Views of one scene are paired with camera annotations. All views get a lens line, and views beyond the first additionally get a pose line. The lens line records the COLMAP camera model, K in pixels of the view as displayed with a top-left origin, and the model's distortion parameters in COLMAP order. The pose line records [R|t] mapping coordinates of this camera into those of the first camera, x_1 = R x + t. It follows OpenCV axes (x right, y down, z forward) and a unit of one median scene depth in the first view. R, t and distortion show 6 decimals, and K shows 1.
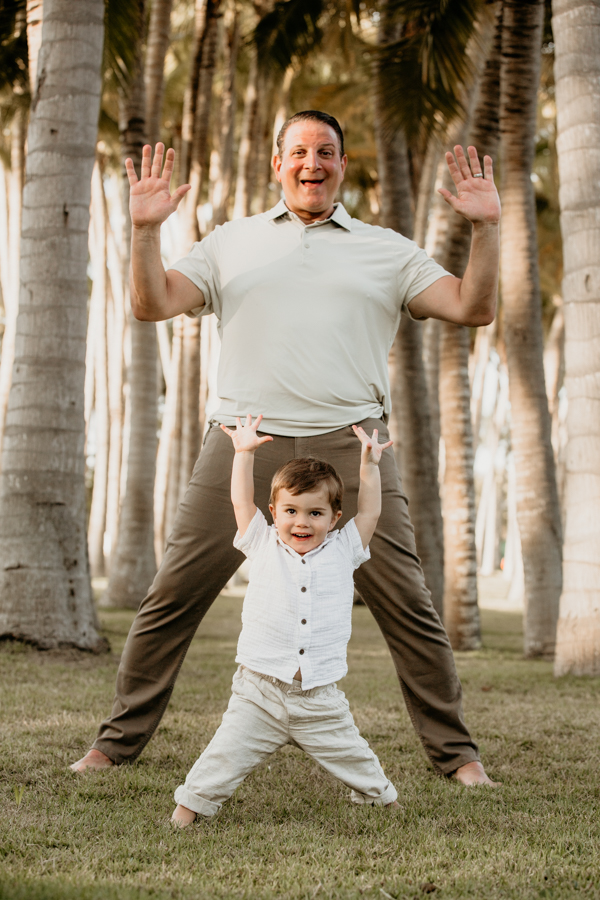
lens RADIAL K [[1846.3, 0, 305.9], [0, 1846.3, 454.2], [0, 0, 1]] dist [-0.277123, 0.000000]
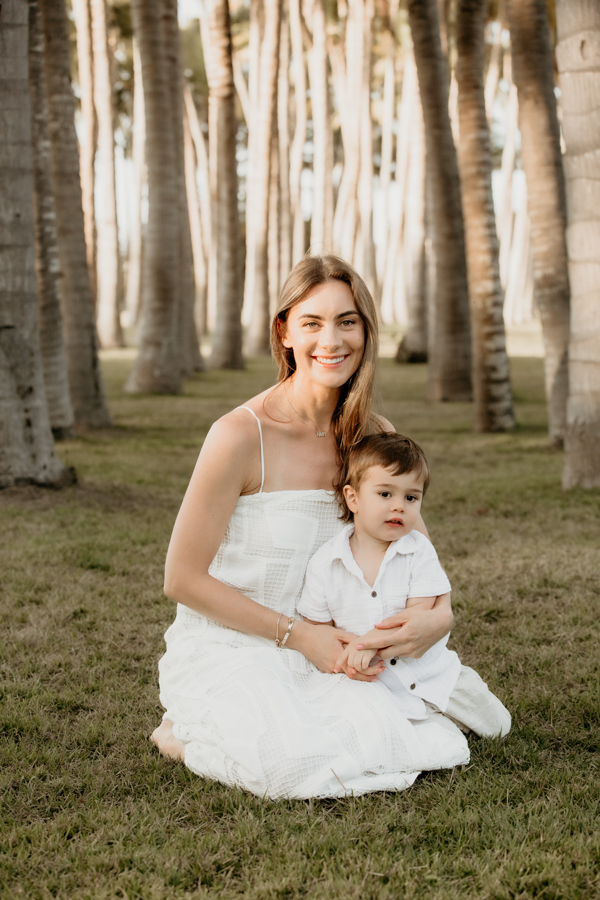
lens RADIAL K [[1846.3, 0, 296.3], [0, 1846.3, 446.5], [0, 0, 1]] dist [-0.277123, 0.000000]
pose [[0.997715, -0.046494, -0.049013, 0.050163], [0.052641, 0.989761, 0.132675, -0.027289], [0.042342, -0.134952, 0.989947, 0.096682]]
